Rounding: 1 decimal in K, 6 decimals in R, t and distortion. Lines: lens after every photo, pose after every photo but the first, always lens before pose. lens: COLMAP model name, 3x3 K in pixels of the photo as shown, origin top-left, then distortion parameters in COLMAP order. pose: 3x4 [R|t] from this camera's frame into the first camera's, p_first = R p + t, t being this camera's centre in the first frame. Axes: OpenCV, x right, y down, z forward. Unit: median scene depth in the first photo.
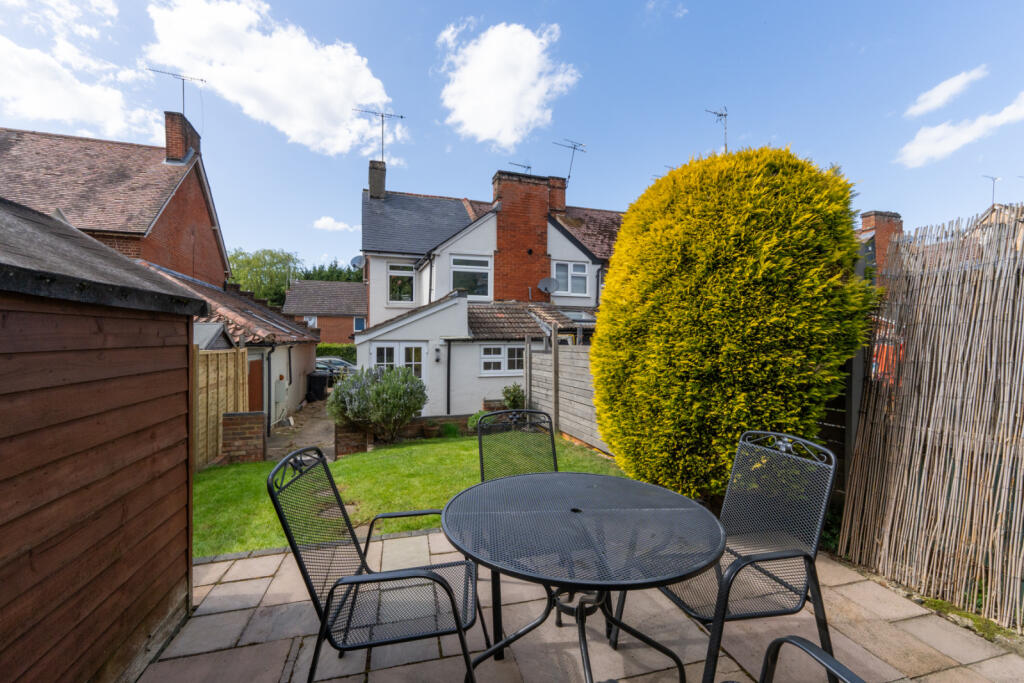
lens RADIAL K [[443.7, 0, 508.5], [0, 443.7, 338.3], [0, 0, 1]] dist [-0.002761, -0.000296]
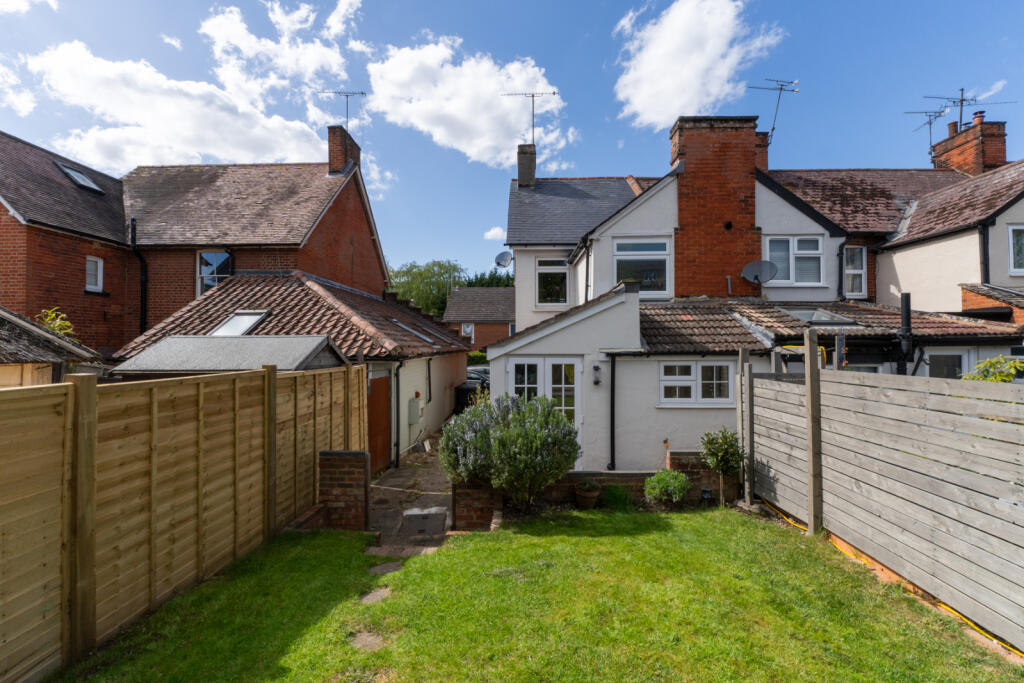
lens RADIAL K [[443.7, 0, 514.7], [0, 443.7, 339.0], [0, 0, 1]] dist [-0.002761, -0.000296]
pose [[0.941496, -0.007742, -0.336934, -0.035195], [0.005093, 0.999949, -0.008743, -0.011941], [0.336984, 0.006516, 0.941488, 0.232002]]
